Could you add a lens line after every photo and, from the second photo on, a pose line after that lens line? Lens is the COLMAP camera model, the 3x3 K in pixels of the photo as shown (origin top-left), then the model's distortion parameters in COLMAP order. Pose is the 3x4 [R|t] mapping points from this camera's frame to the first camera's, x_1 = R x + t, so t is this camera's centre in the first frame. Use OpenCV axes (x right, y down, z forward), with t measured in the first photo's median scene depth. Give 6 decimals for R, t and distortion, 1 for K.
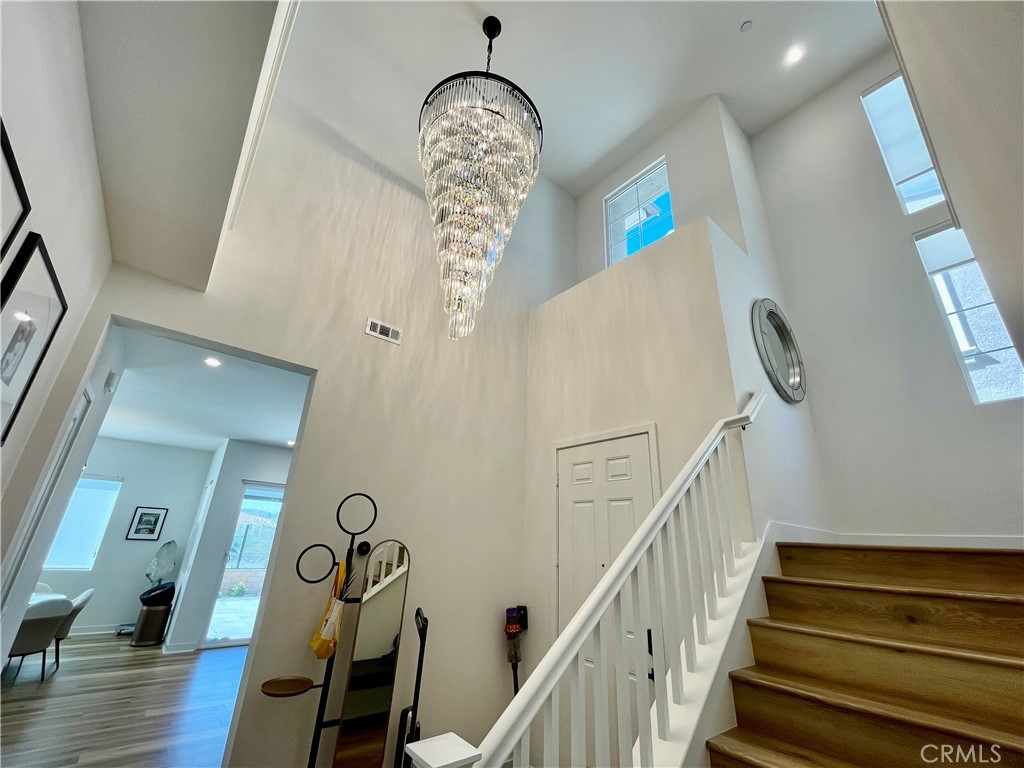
lens RADIAL K [[417.7, 0, 506.7], [0, 417.7, 386.0], [0, 0, 1]] dist [0.000495, 0.000081]
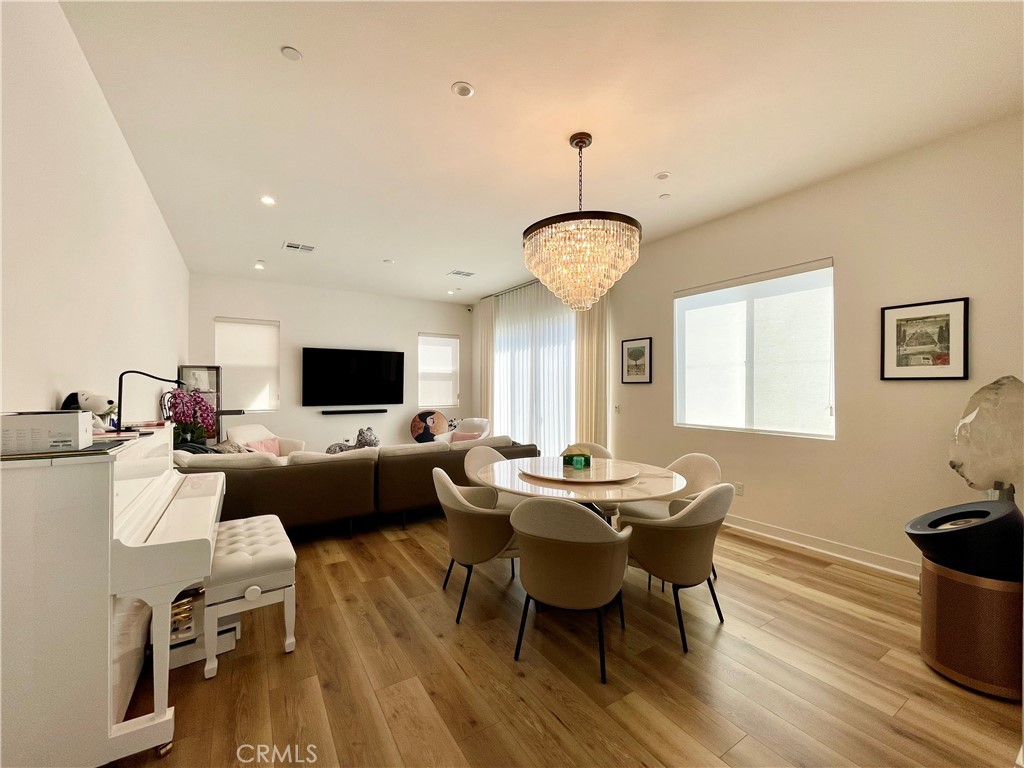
lens RADIAL K [[417.7, 0, 506.7], [0, 417.7, 386.0], [0, 0, 1]] dist [0.000495, 0.000081]
pose [[-0.125435, -0.042639, -0.991185, -0.423540], [0.350308, 0.932819, -0.084460, 0.268866], [0.928198, -0.357814, -0.102071, 0.669740]]
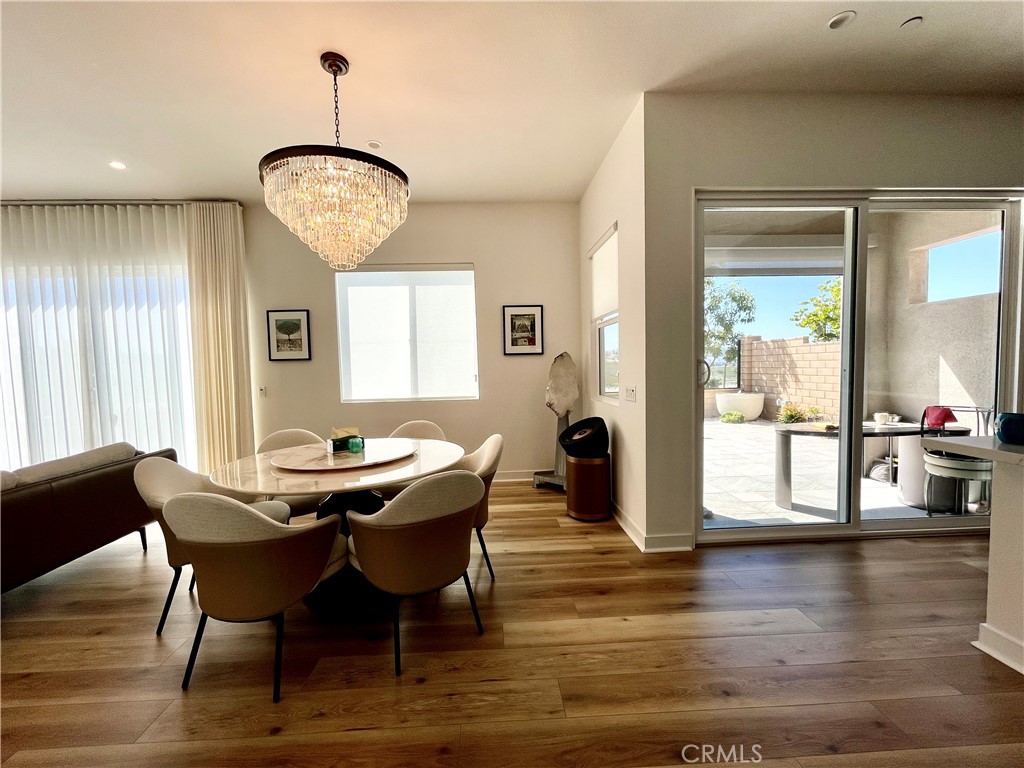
lens RADIAL K [[417.7, 0, 506.7], [0, 417.7, 386.0], [0, 0, 1]] dist [0.000495, 0.000081]
pose [[0.802027, -0.031288, -0.596467, -0.518204], [0.265302, 0.913370, 0.308821, 0.209808], [0.535133, -0.405926, 0.740848, 0.497996]]
